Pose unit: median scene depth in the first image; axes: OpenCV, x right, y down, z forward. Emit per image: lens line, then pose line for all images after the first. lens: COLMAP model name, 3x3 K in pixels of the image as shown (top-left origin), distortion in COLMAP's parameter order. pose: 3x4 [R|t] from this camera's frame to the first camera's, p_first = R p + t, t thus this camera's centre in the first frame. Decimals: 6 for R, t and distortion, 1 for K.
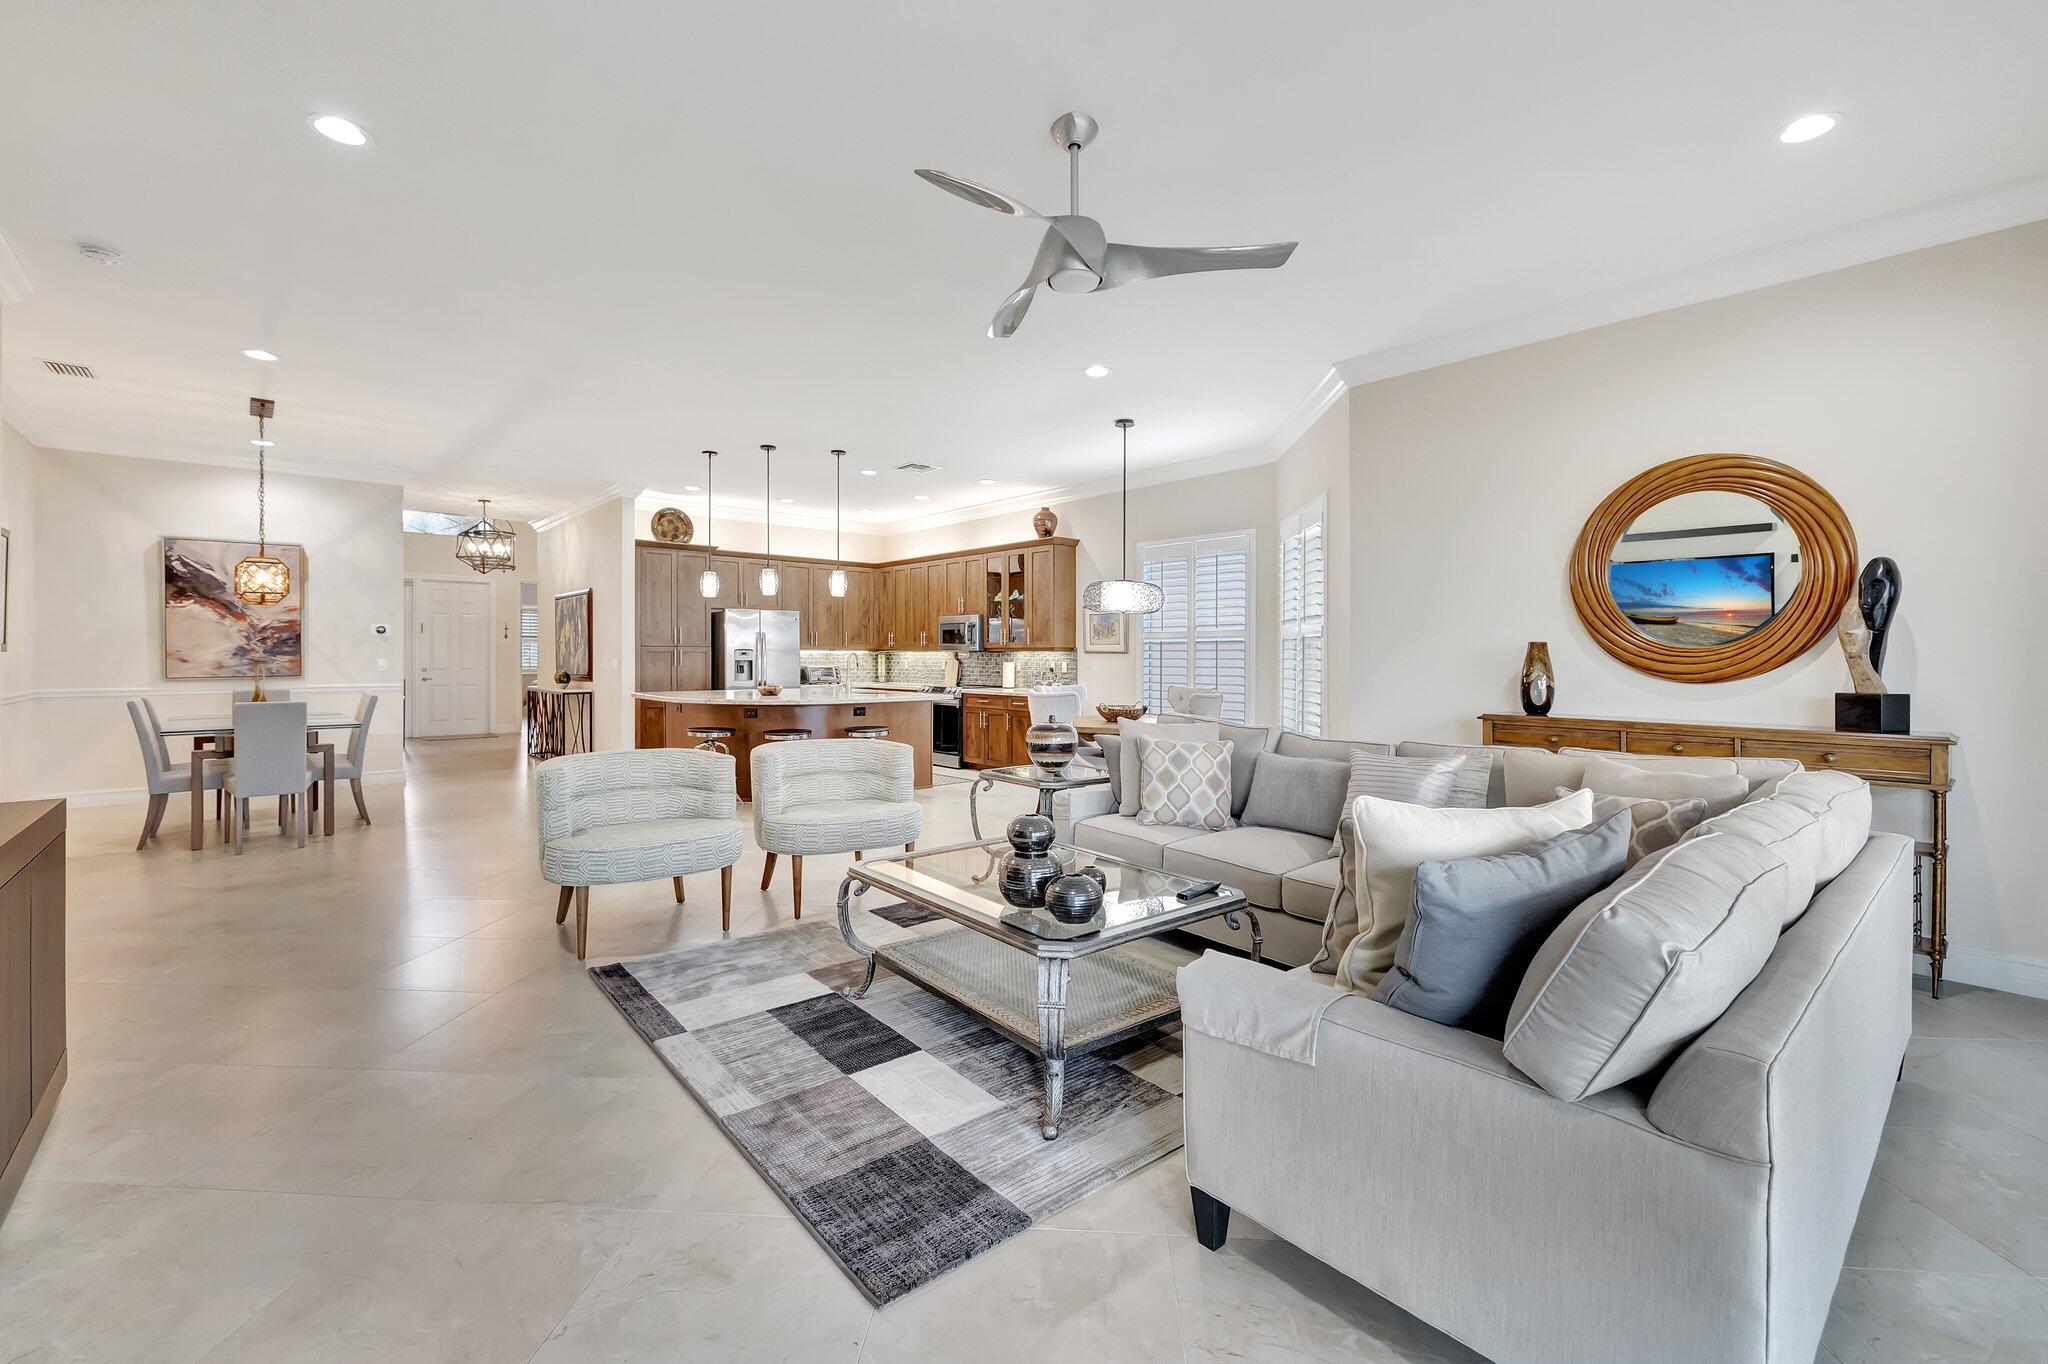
lens RADIAL K [[861.6, 0, 1010.3], [0, 861.6, 660.6], [0, 0, 1]] dist [-0.000181, 0.000058]
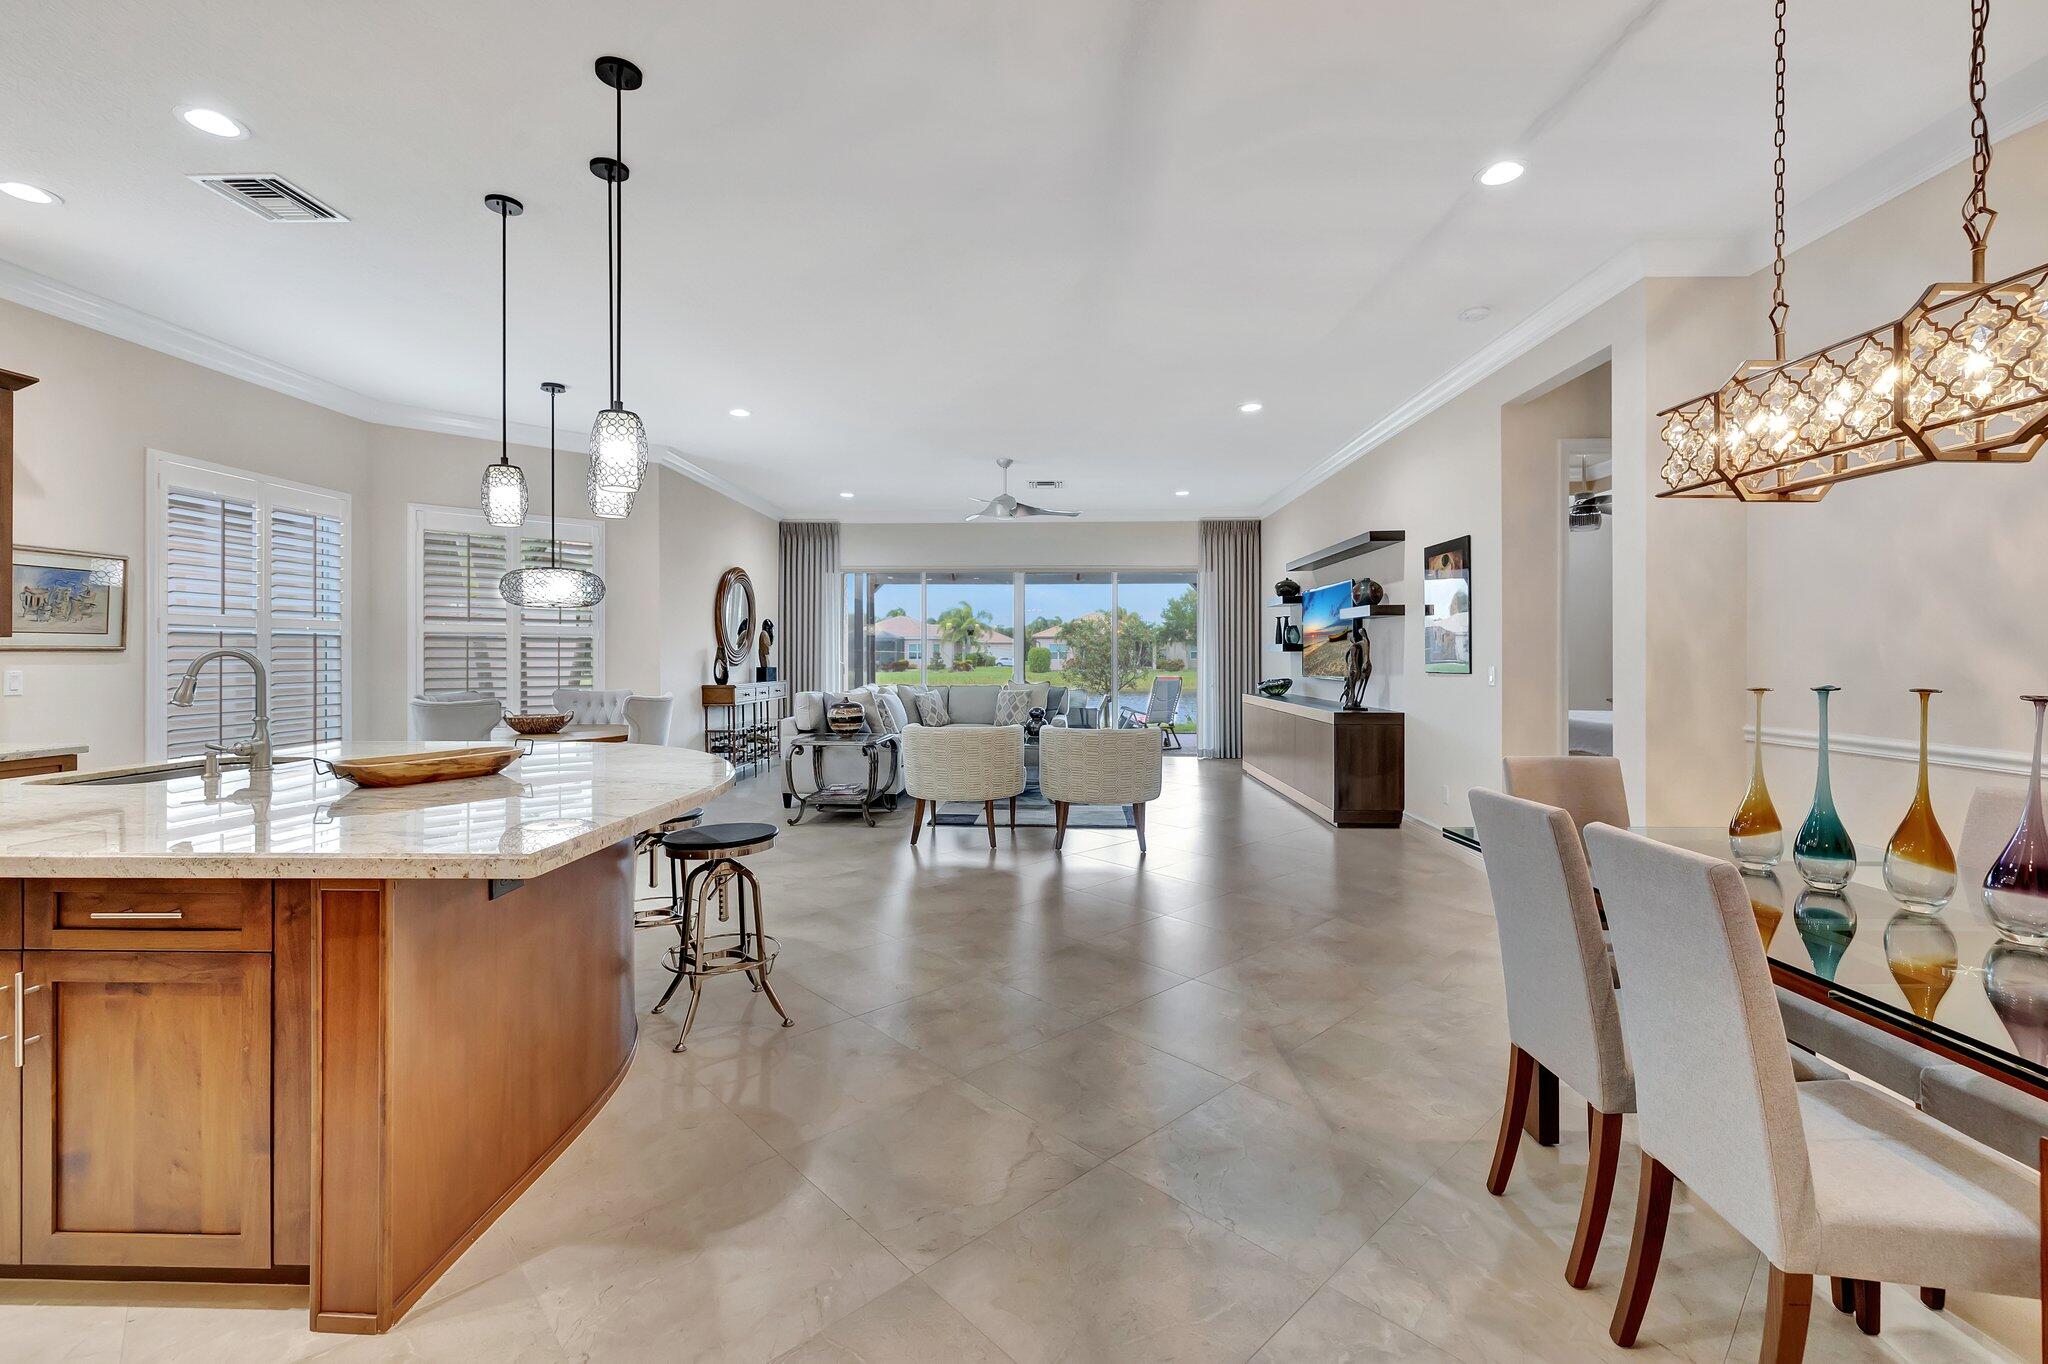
lens RADIAL K [[866.6, 0, 1025.7], [0, 866.6, 653.6], [0, 0, 1]] dist [0.000940, 0.000257]
pose [[-0.738482, -0.003653, 0.674263, -0.664119], [0.001452, 0.999974, 0.007007, -0.010226], [-0.674272, 0.006154, -0.738458, 1.086905]]
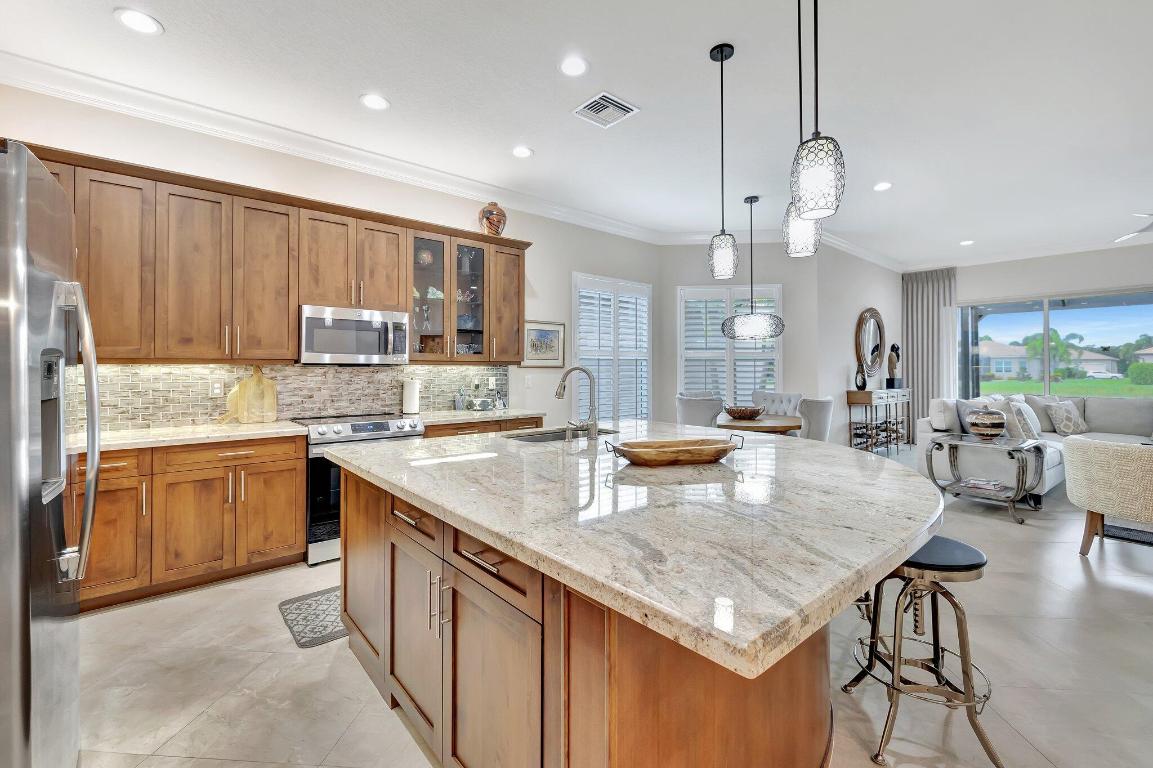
lens RADIAL K [[487.9, 0, 577.5], [0, 487.9, 368.0], [0, 0, 1]] dist [0.000940, 0.000257]
pose [[0.004844, -0.000779, 0.999988, -0.525889], [0.008511, 0.999964, 0.000737, -0.009011], [-0.999952, 0.008507, 0.004851, 1.044309]]
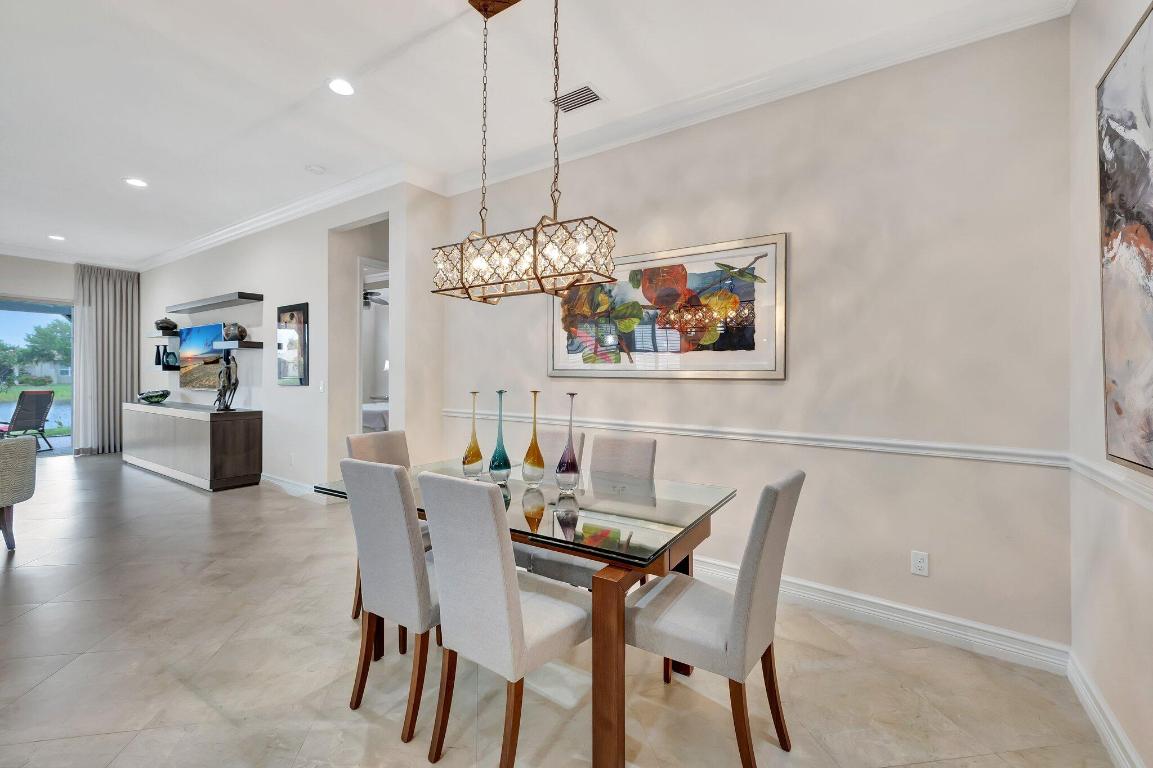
lens RADIAL K [[482.4, 0, 569.8], [0, 482.4, 379.9], [0, 0, 1]] dist [-0.000457, 0.000308]
pose [[-0.965757, -0.010674, -0.259230, -0.632195], [-0.014539, 0.999810, 0.012999, -0.009833], [0.259042, 0.016322, -0.965728, 1.051561]]
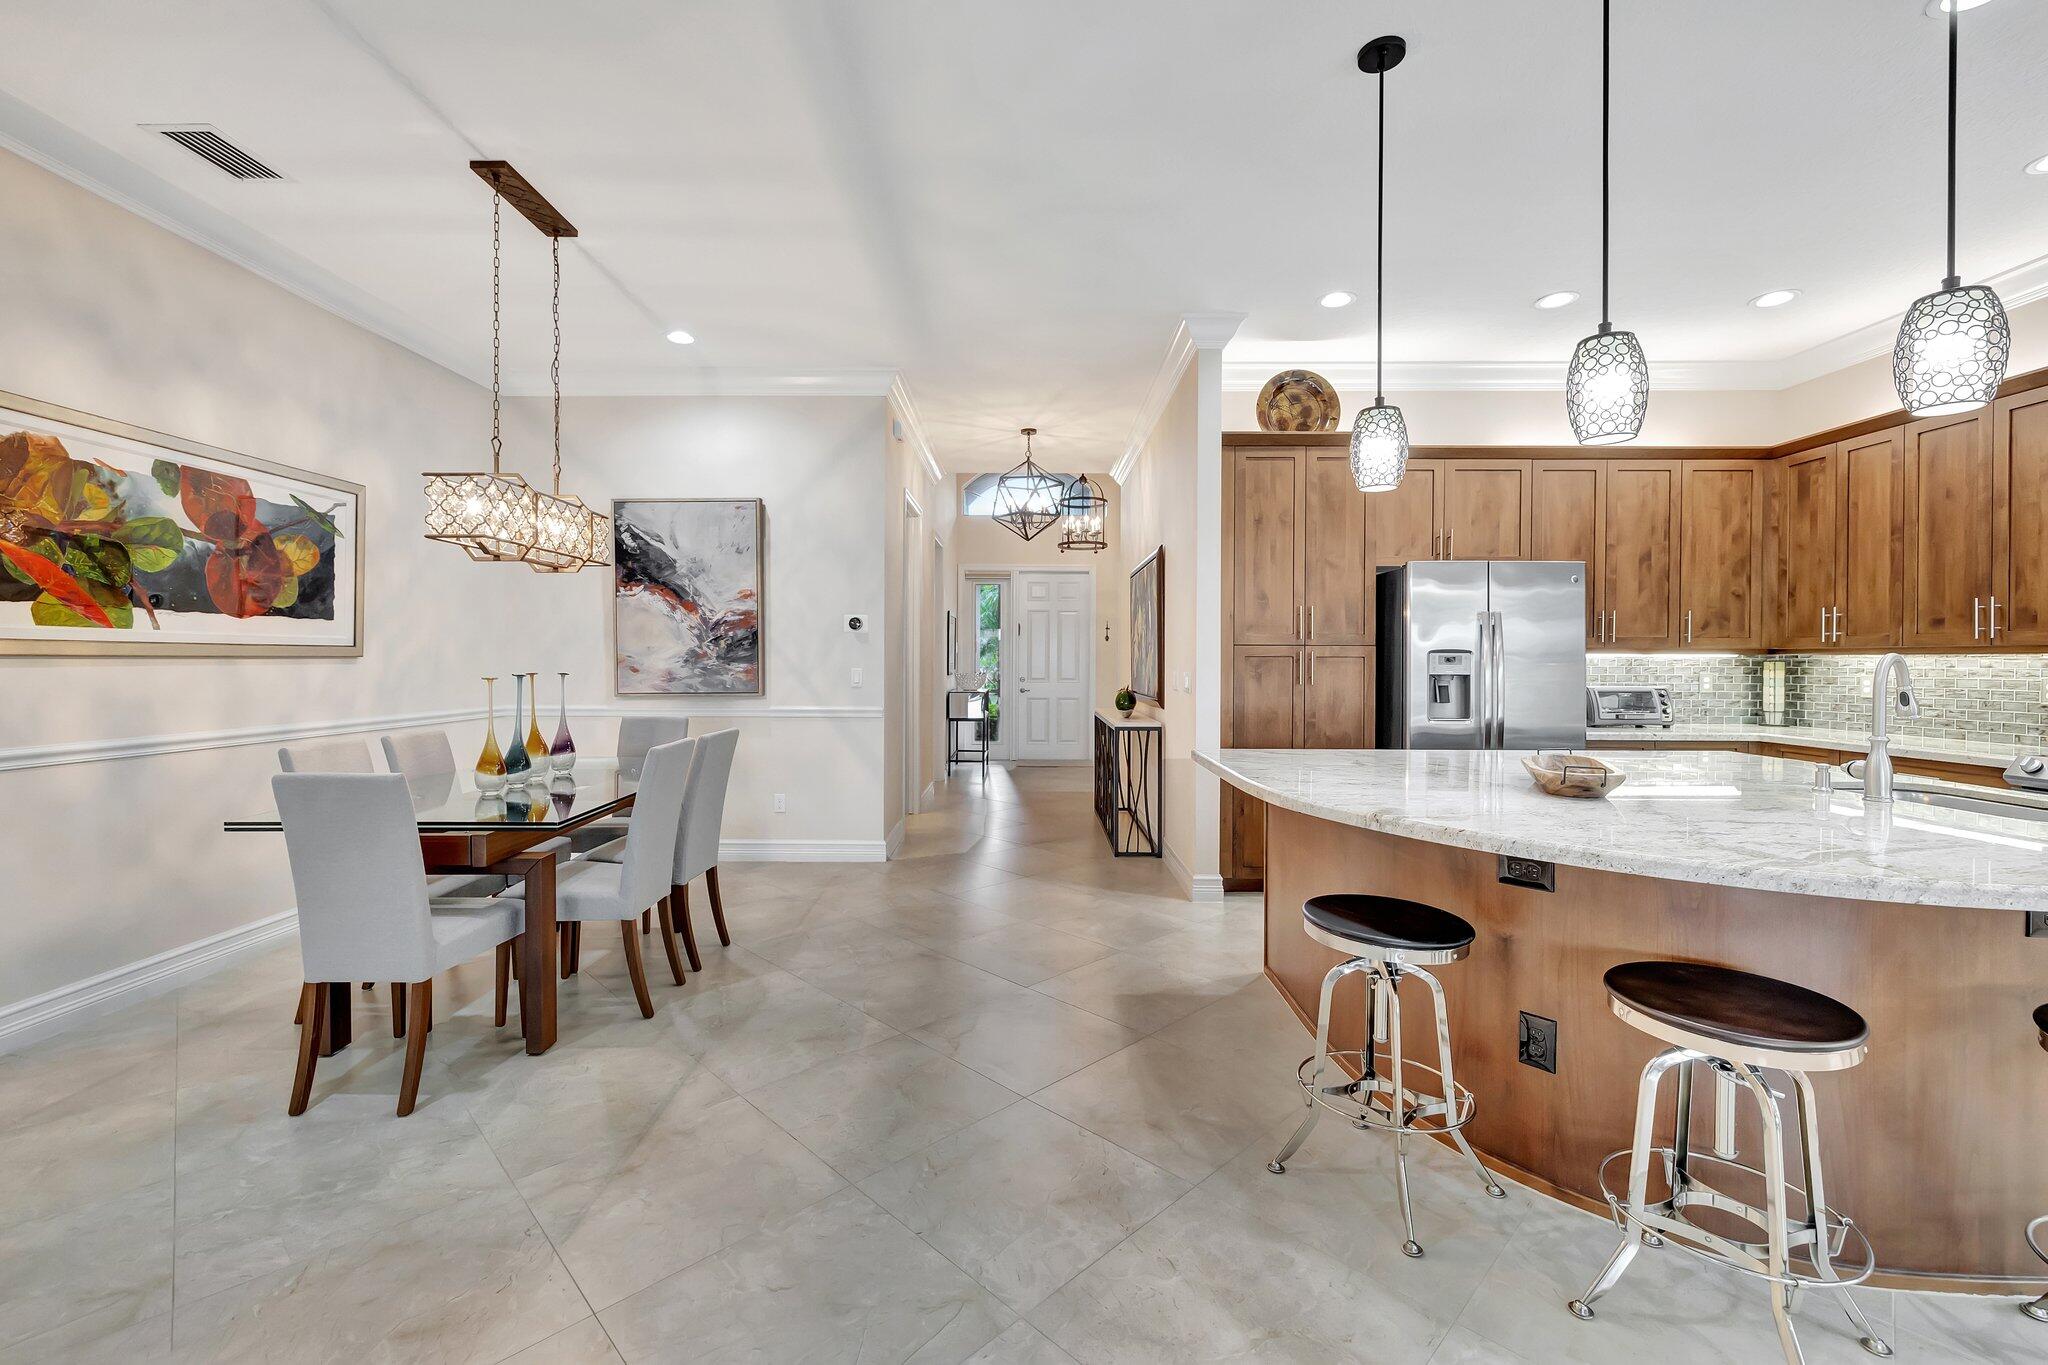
lens RADIAL K [[866.6, 0, 1025.7], [0, 866.6, 654.1], [0, 0, 1]] dist [0.000940, 0.000257]
pose [[0.755281, -0.004521, -0.655386, -0.219639], [-0.005206, 0.999903, -0.012897, -0.005158], [0.655381, 0.013153, 0.755184, 0.625209]]
